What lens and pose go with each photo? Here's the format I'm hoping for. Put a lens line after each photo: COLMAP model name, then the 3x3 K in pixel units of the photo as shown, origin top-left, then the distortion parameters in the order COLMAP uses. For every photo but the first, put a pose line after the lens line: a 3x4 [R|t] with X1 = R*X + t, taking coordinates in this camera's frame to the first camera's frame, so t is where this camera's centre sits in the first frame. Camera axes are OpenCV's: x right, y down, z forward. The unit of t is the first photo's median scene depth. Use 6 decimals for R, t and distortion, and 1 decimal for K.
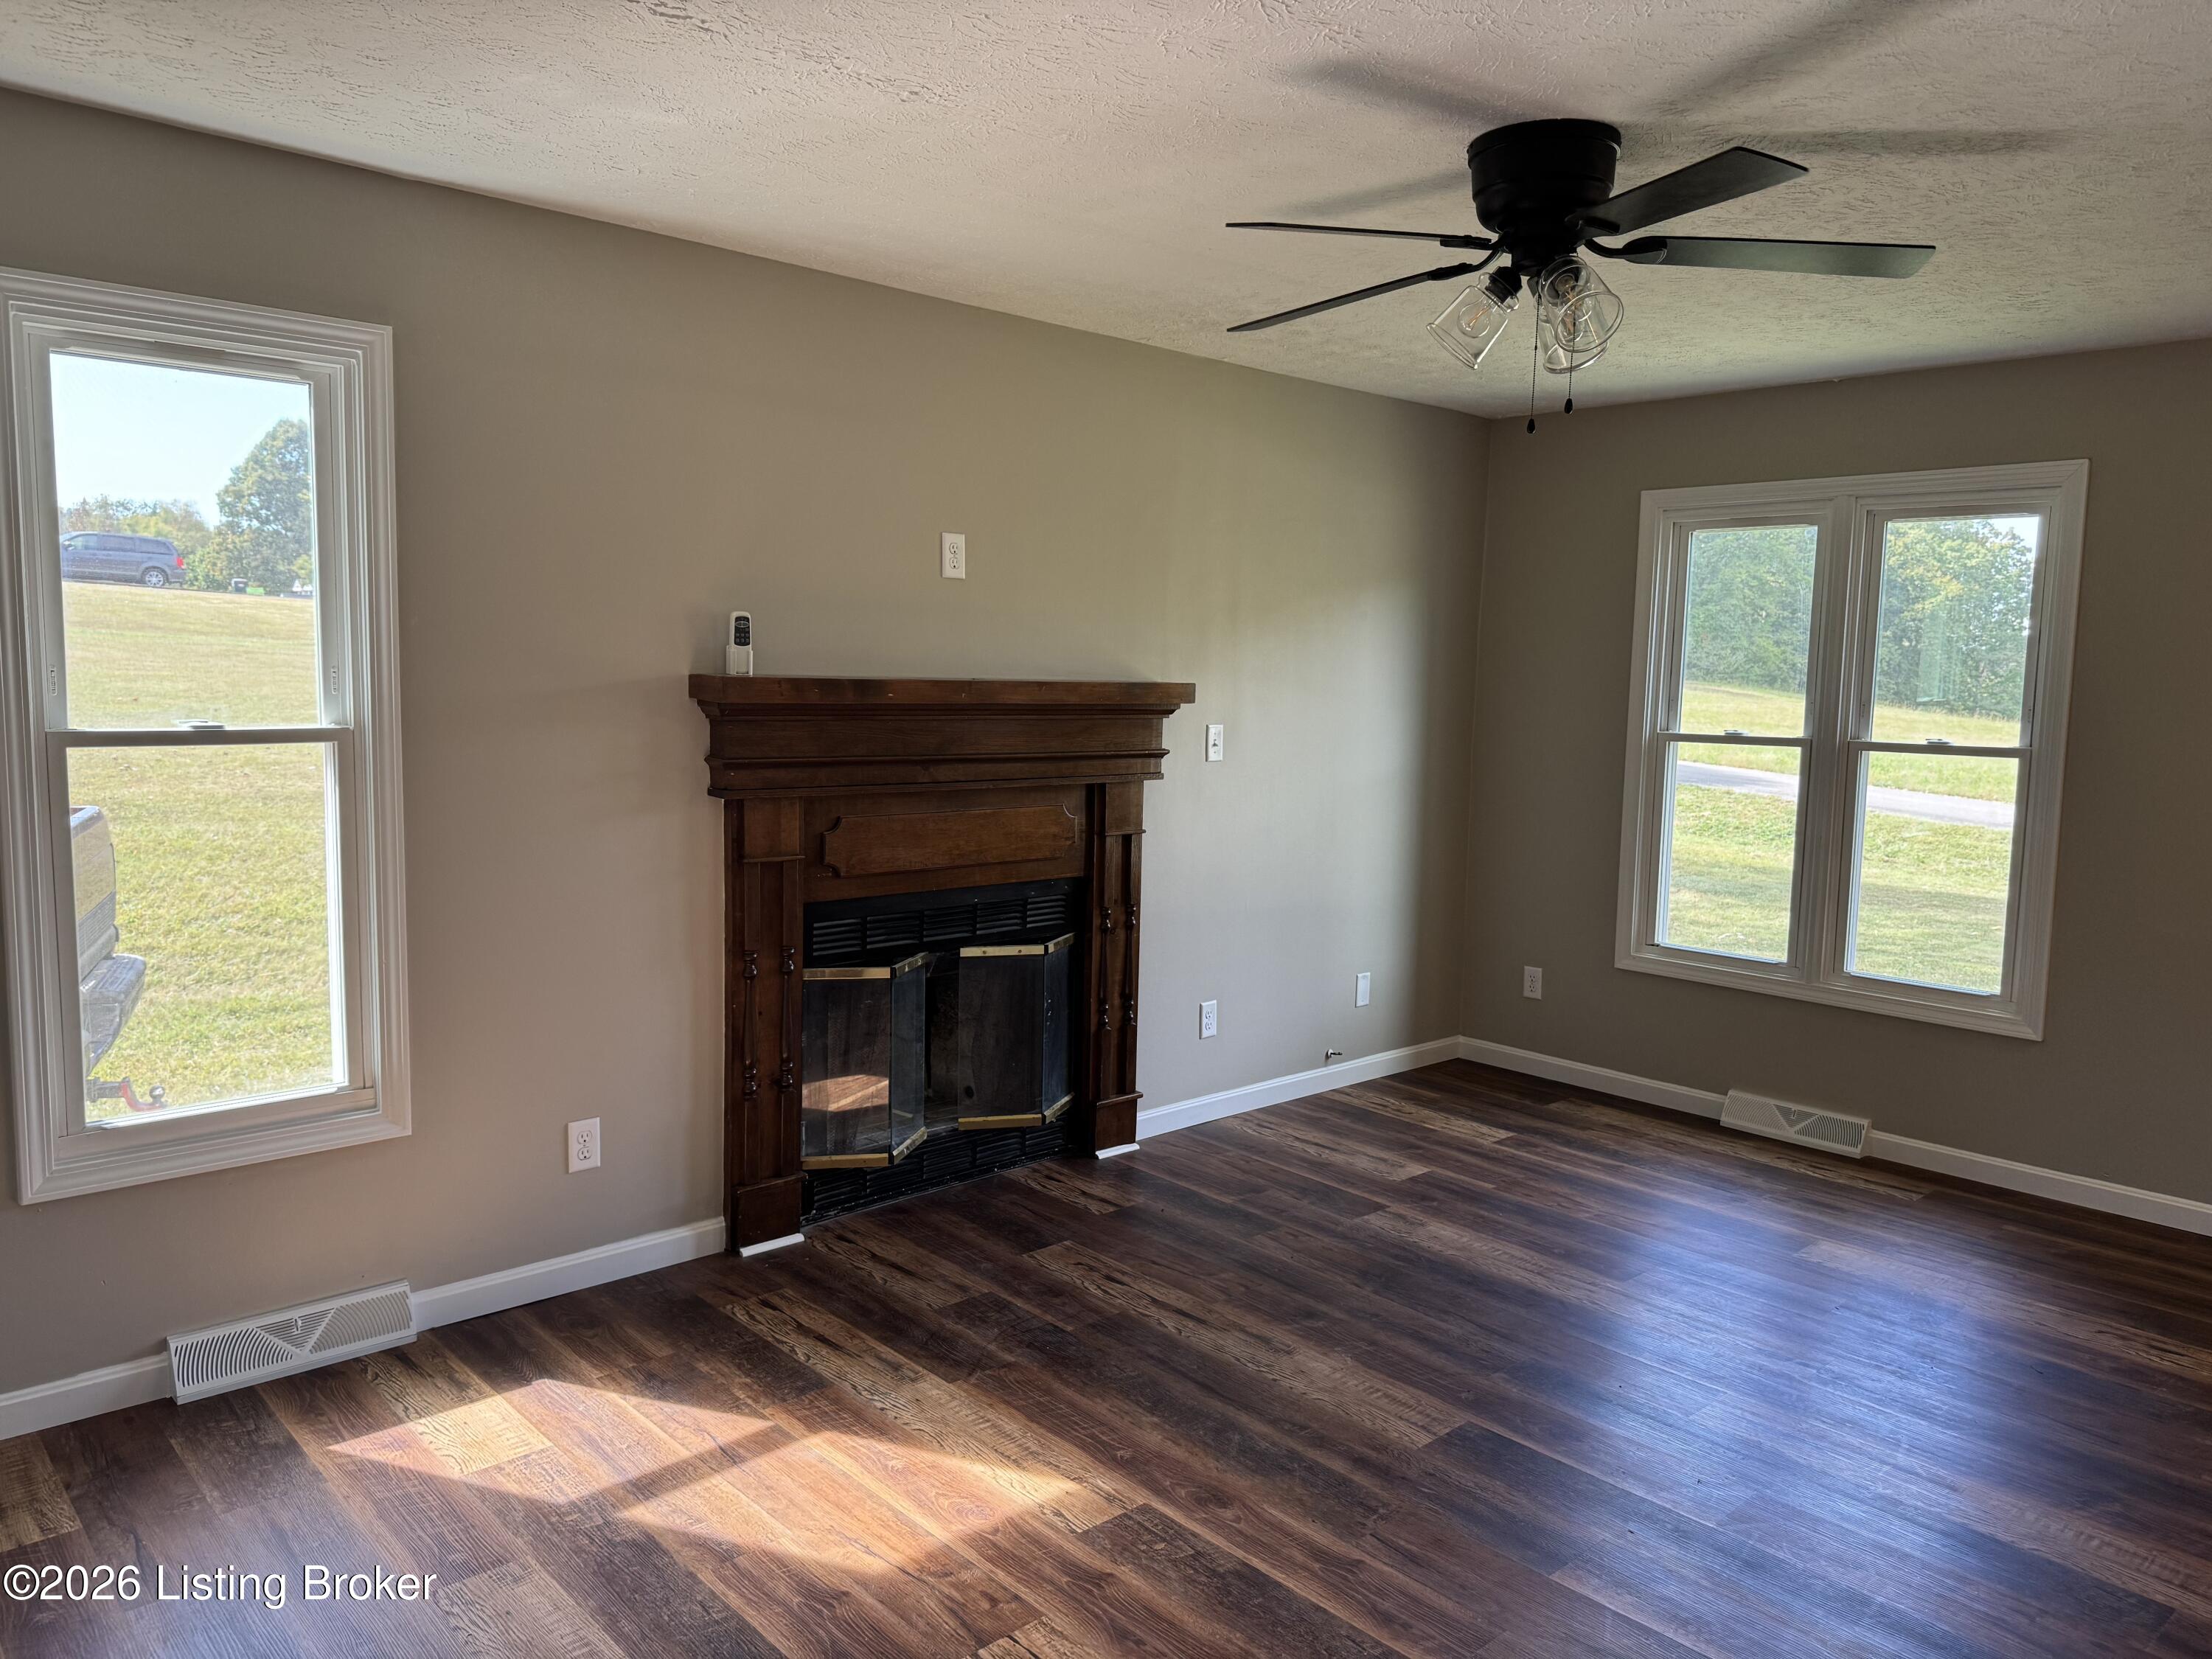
lens RADIAL K [[1552.0, 0, 1100.4], [0, 1552.0, 822.8], [0, 0, 1]] dist [0.089619, -0.056912]
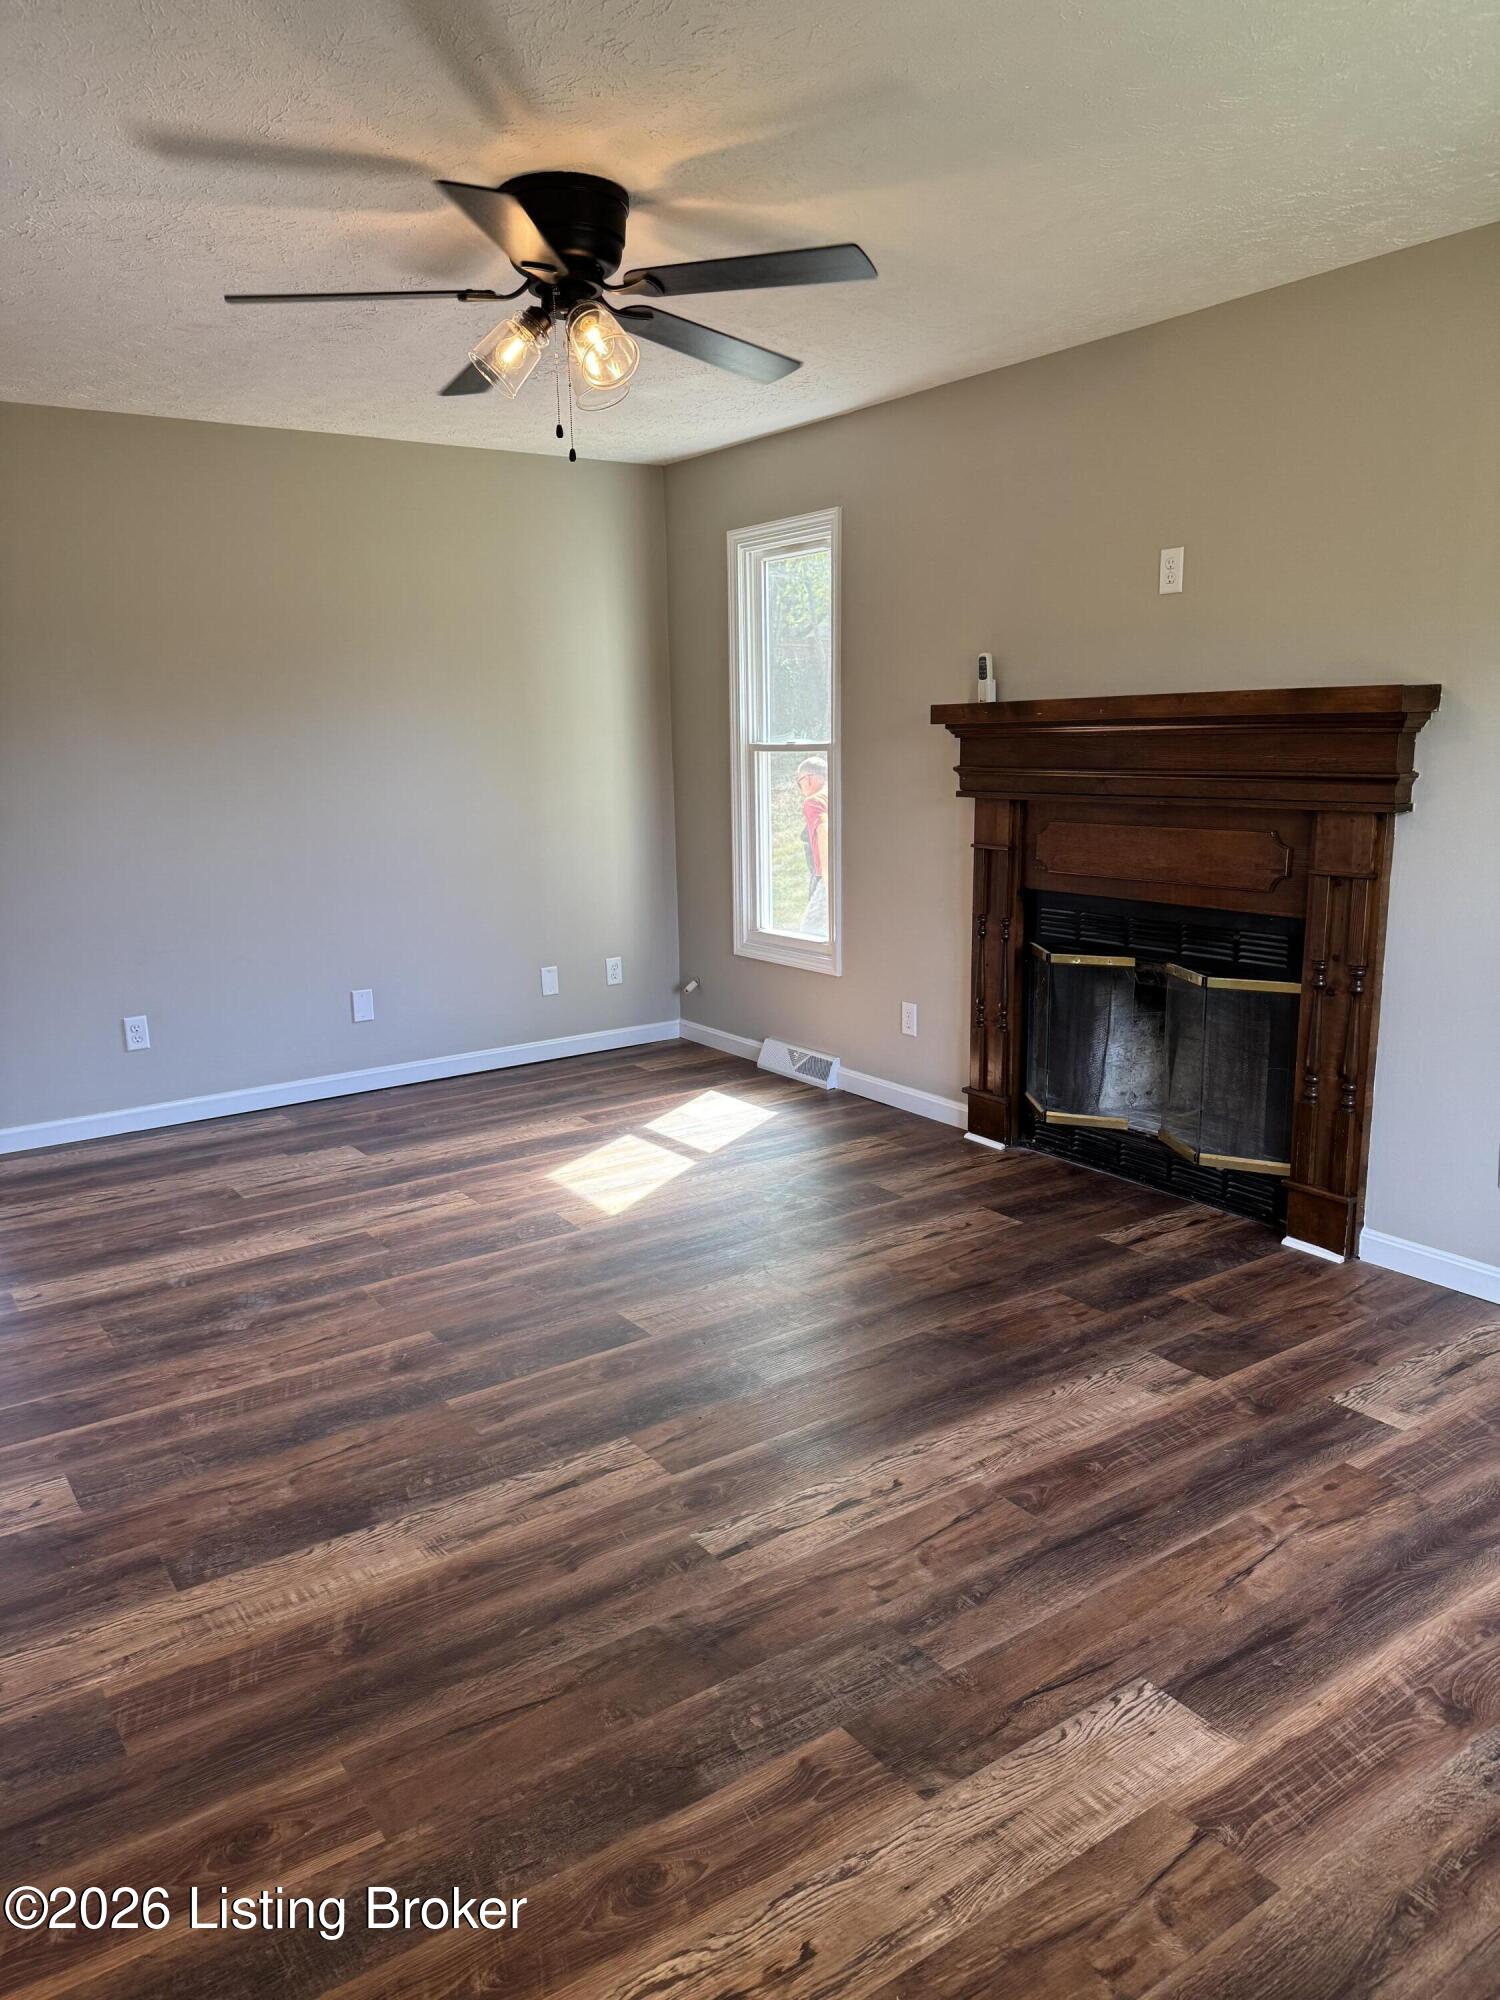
lens RADIAL K [[1403.3, 0, 748.8], [0, 1403.3, 1000.0], [0, 0, 1]] dist [0.089619, -0.056912]
pose [[-0.148690, 0.163792, -0.975225, 0.945379], [-0.085556, 0.980359, 0.177699, -0.041818], [0.985176, 0.109858, -0.131757, 0.934523]]
